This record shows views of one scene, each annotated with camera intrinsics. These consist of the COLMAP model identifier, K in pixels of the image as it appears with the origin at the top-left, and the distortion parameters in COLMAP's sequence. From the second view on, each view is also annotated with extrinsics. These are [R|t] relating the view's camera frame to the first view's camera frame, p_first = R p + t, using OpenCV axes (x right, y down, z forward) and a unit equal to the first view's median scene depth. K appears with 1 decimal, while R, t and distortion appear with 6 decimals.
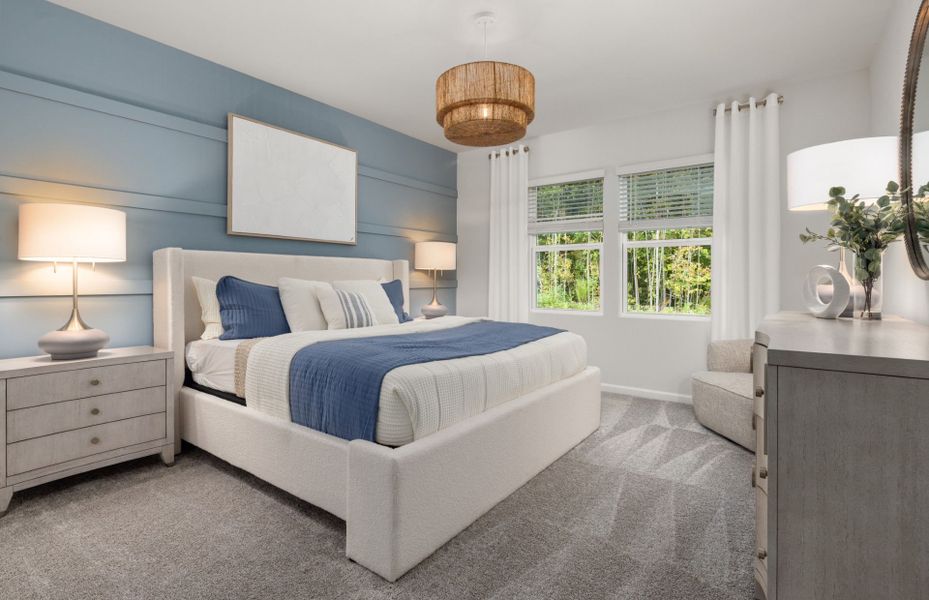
lens RADIAL K [[448.9, 0, 466.6], [0, 448.9, 283.3], [0, 0, 1]] dist [0.004236, 0.000689]
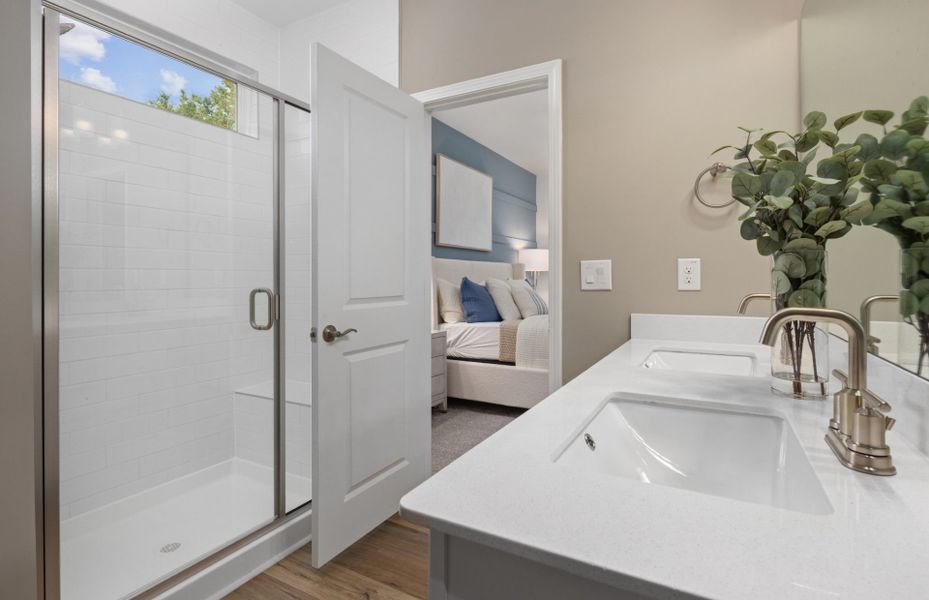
lens RADIAL K [[448.9, 0, 466.6], [0, 448.9, 283.3], [0, 0, 1]] dist [0.004236, 0.000689]
pose [[0.993516, 0.000462, 0.113692, -0.581483], [-0.000853, 0.999994, 0.003392, -0.001992], [-0.113690, -0.003467, 0.993510, -0.306017]]
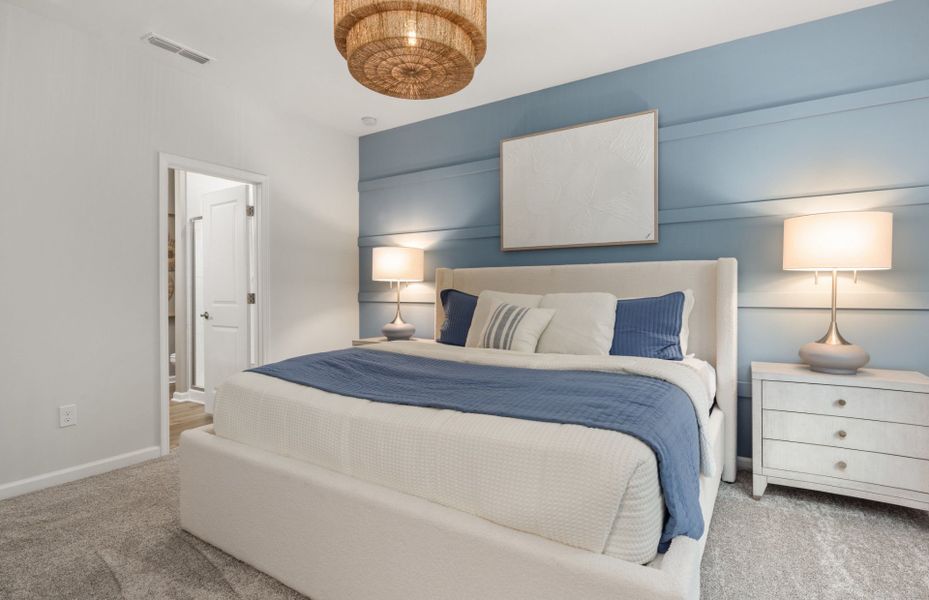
lens RADIAL K [[473.3, 0, 449.2], [0, 473.3, 299.1], [0, 0, 1]] dist [-0.000781, 0.000229]
pose [[0.044831, 0.013127, -0.998908, 0.611361], [-0.005799, 0.999900, 0.012879, -0.006746], [0.998978, 0.005216, 0.044902, 0.810075]]
